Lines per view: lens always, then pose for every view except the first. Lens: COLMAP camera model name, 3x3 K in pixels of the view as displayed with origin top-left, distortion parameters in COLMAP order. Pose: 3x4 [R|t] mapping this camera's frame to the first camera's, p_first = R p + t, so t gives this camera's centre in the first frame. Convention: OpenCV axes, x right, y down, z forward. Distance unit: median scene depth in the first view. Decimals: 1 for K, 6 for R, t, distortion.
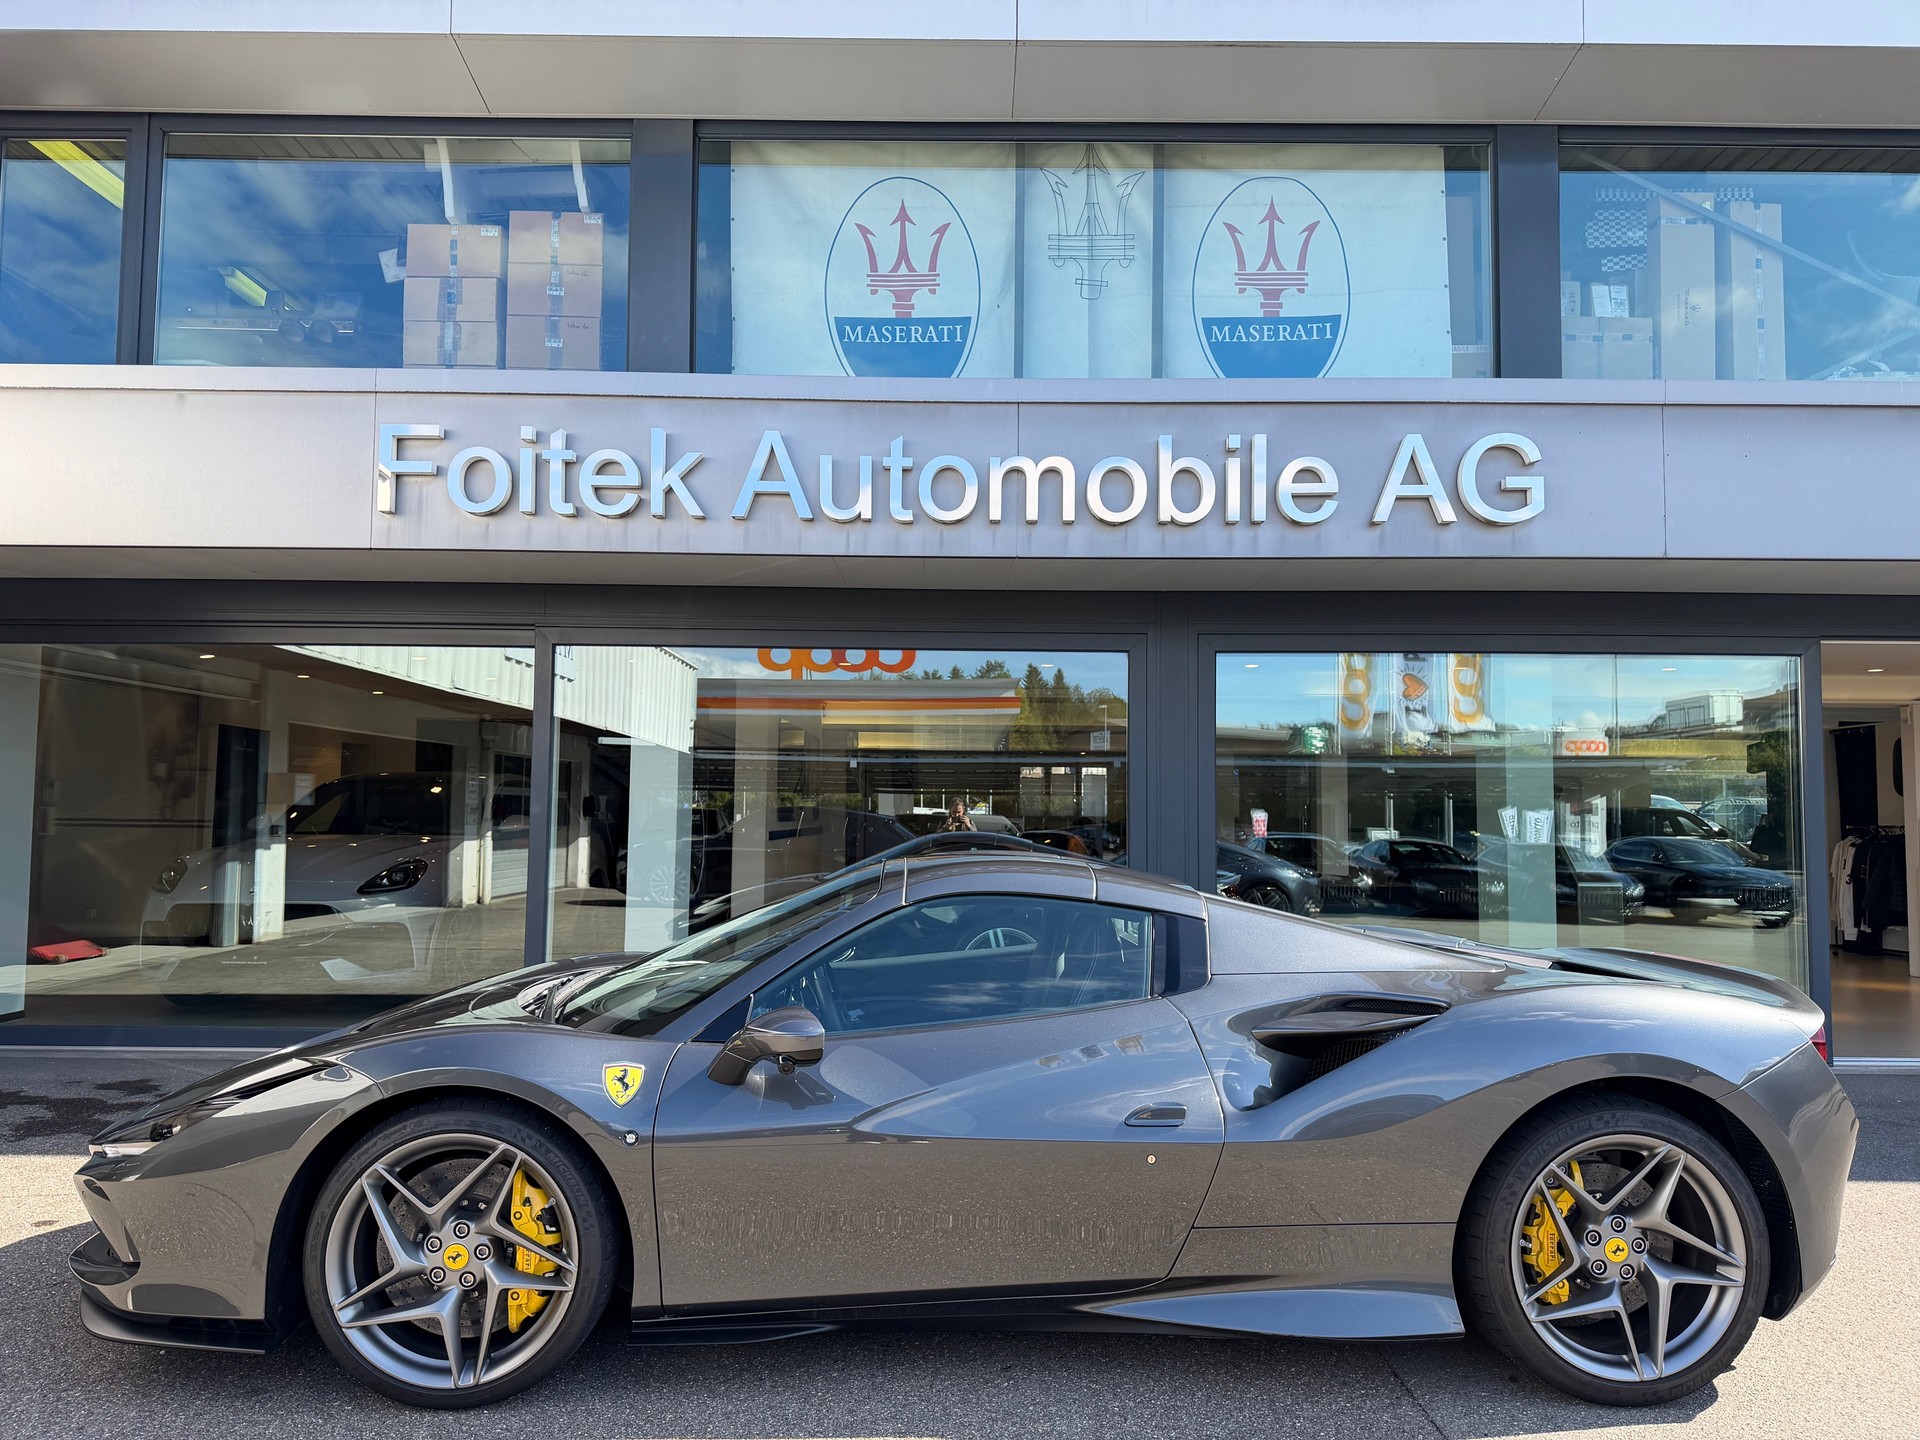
lens RADIAL K [[1337.9, 0, 964.8], [0, 1337.9, 751.7], [0, 0, 1]] dist [0.031634, -0.043022]
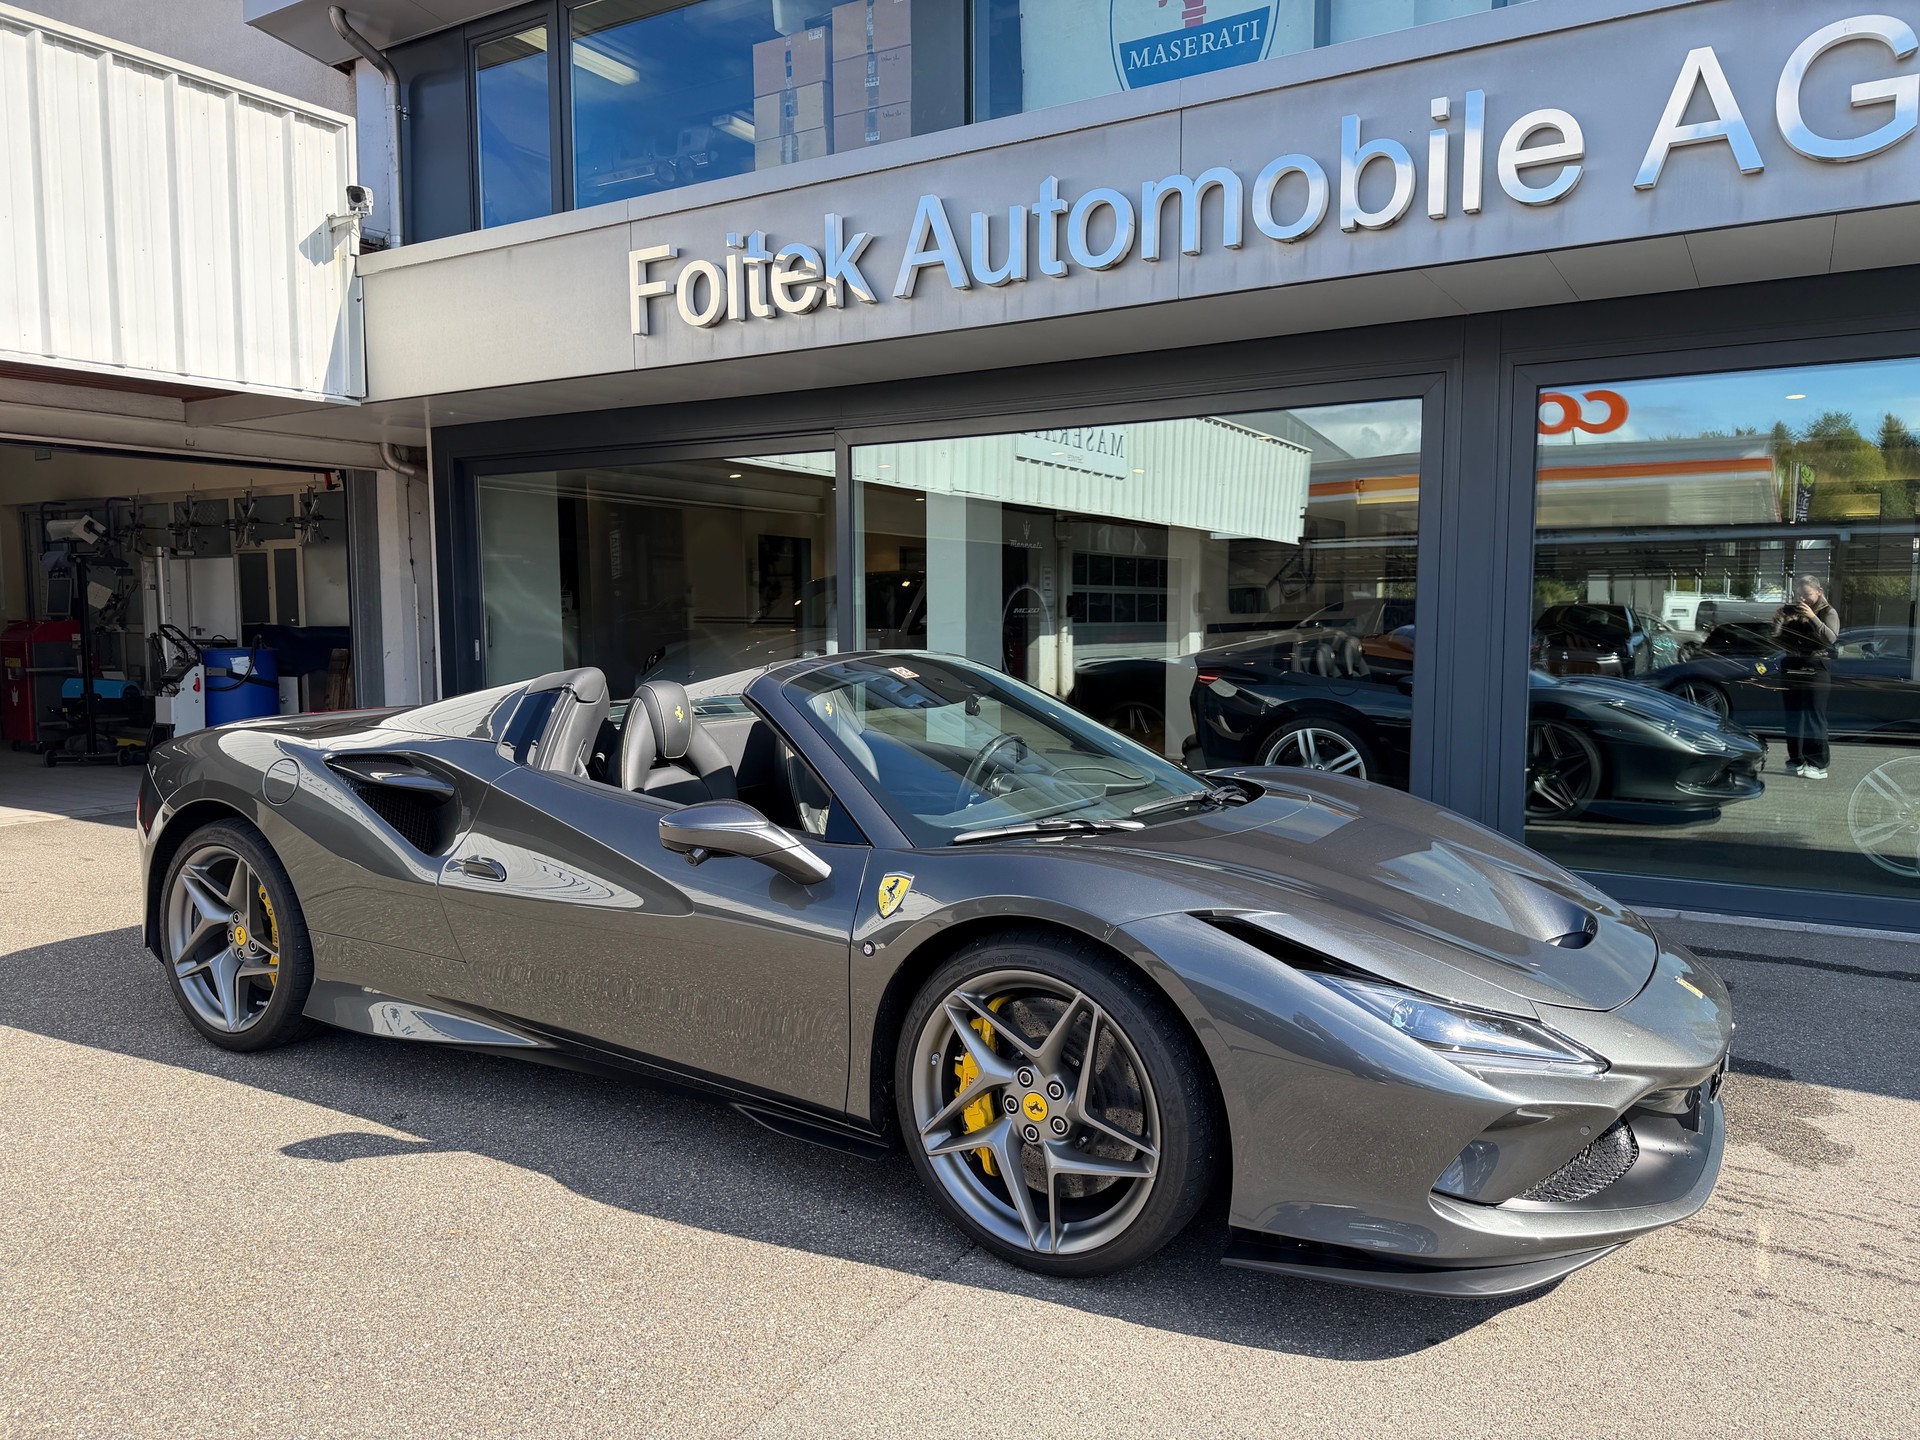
lens RADIAL K [[1366.2, 0, 949.9], [0, 1366.2, 740.7], [0, 0, 1]] dist [0.021309, -0.031169]
pose [[0.849090, 0.037200, -0.526937, 0.307984], [0.037461, 0.990766, 0.130308, 0.011693], [0.526918, -0.130383, 0.839856, 0.116440]]
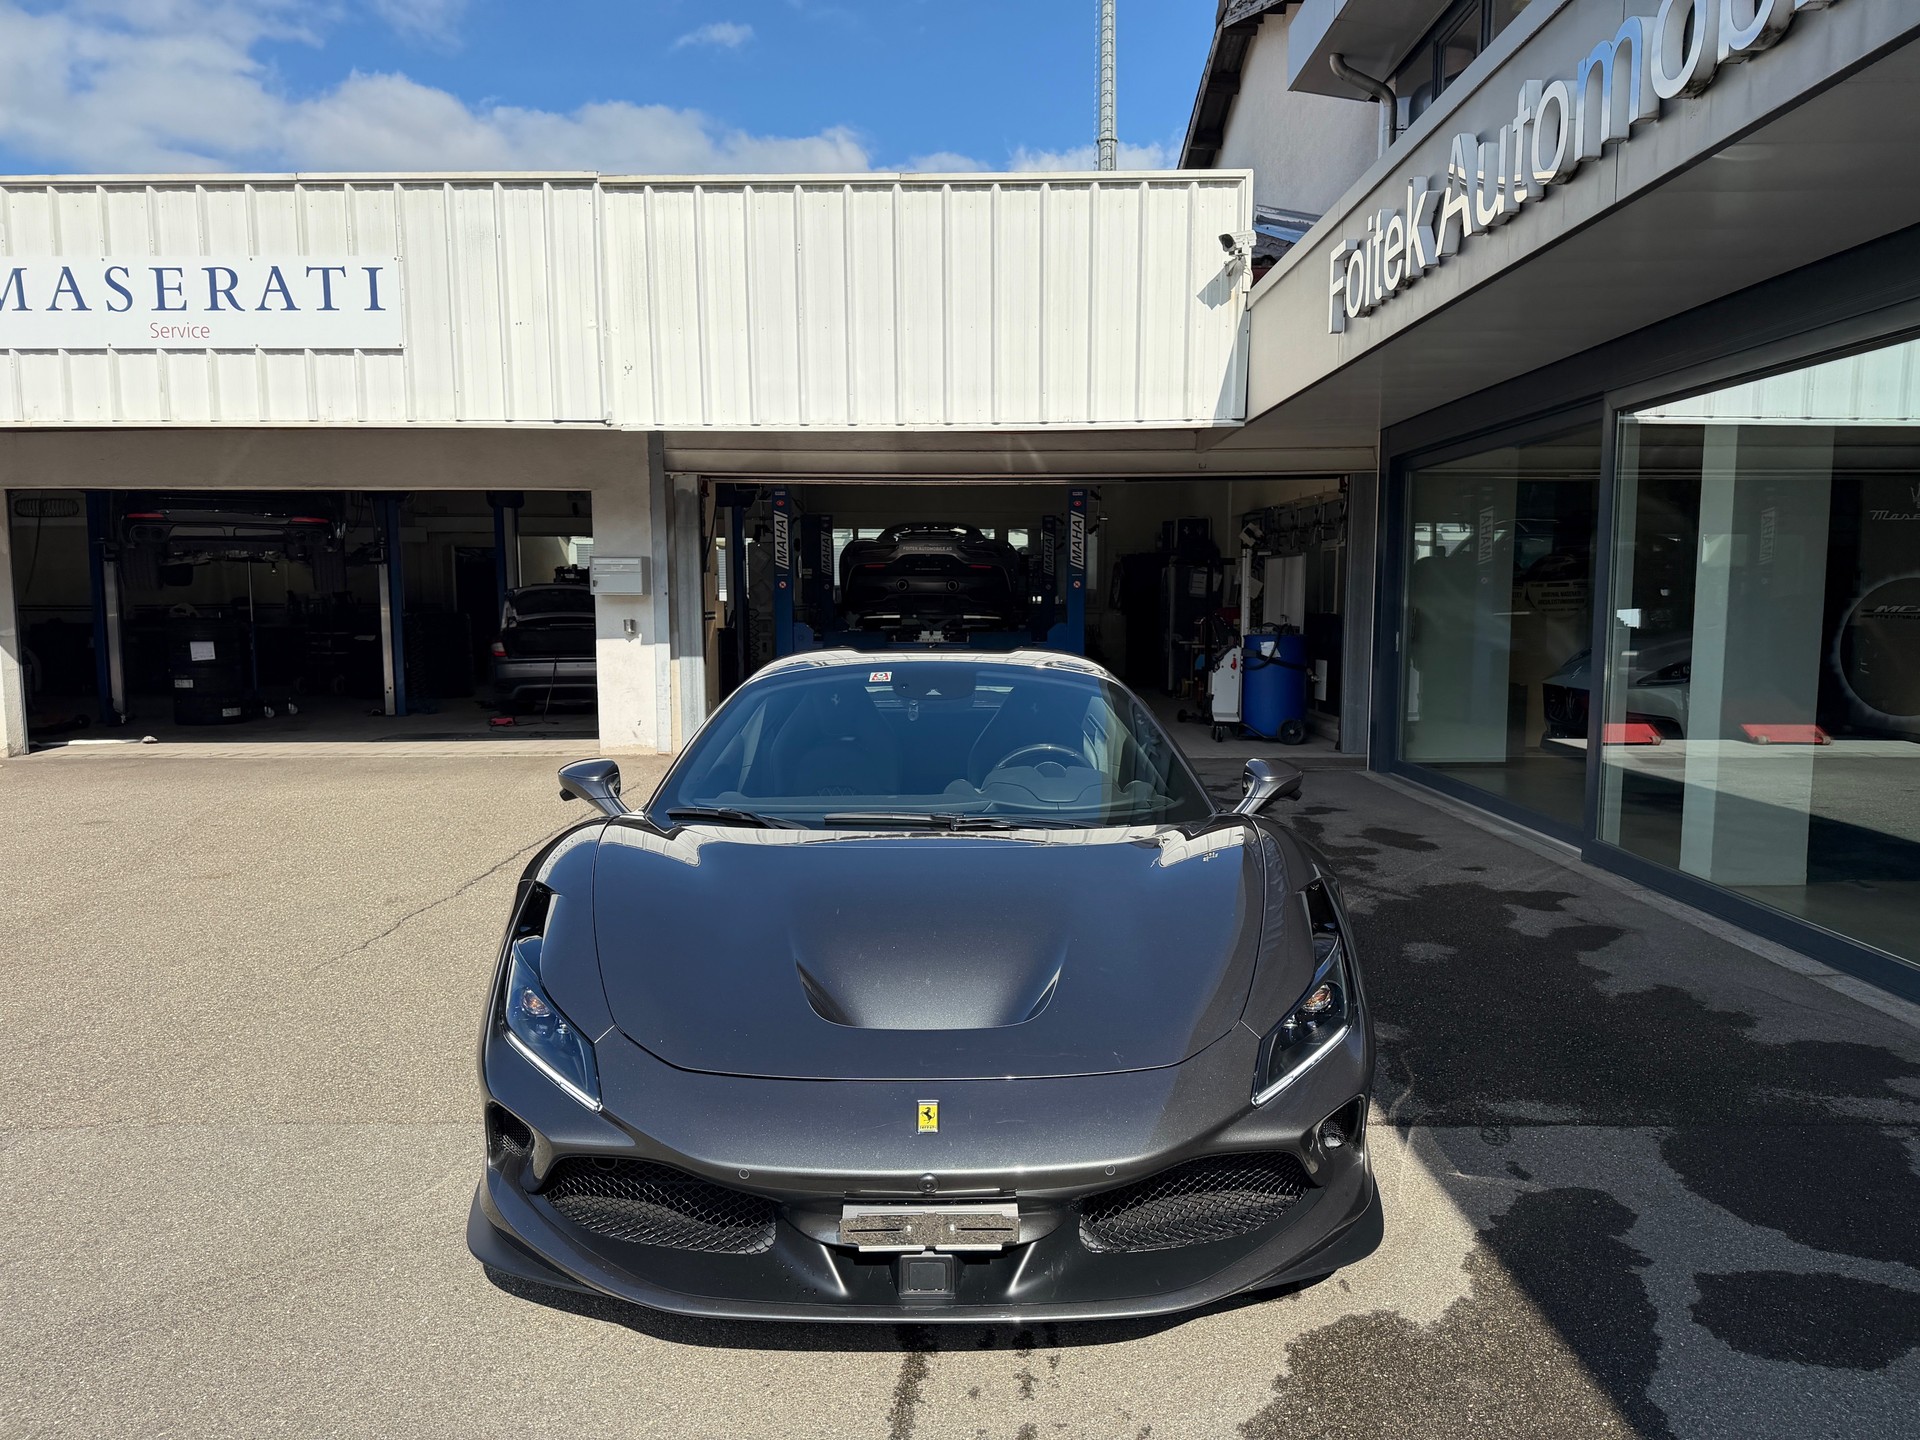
lens RADIAL K [[1337.9, 0, 957.3], [0, 1337.9, 759.8], [0, 0, 1]] dist [0.031634, -0.043022]
pose [[0.003458, 0.109341, -0.993998, 0.559843], [0.054684, 0.992496, 0.109366, 0.026193], [0.998498, -0.054734, -0.002548, 0.526431]]
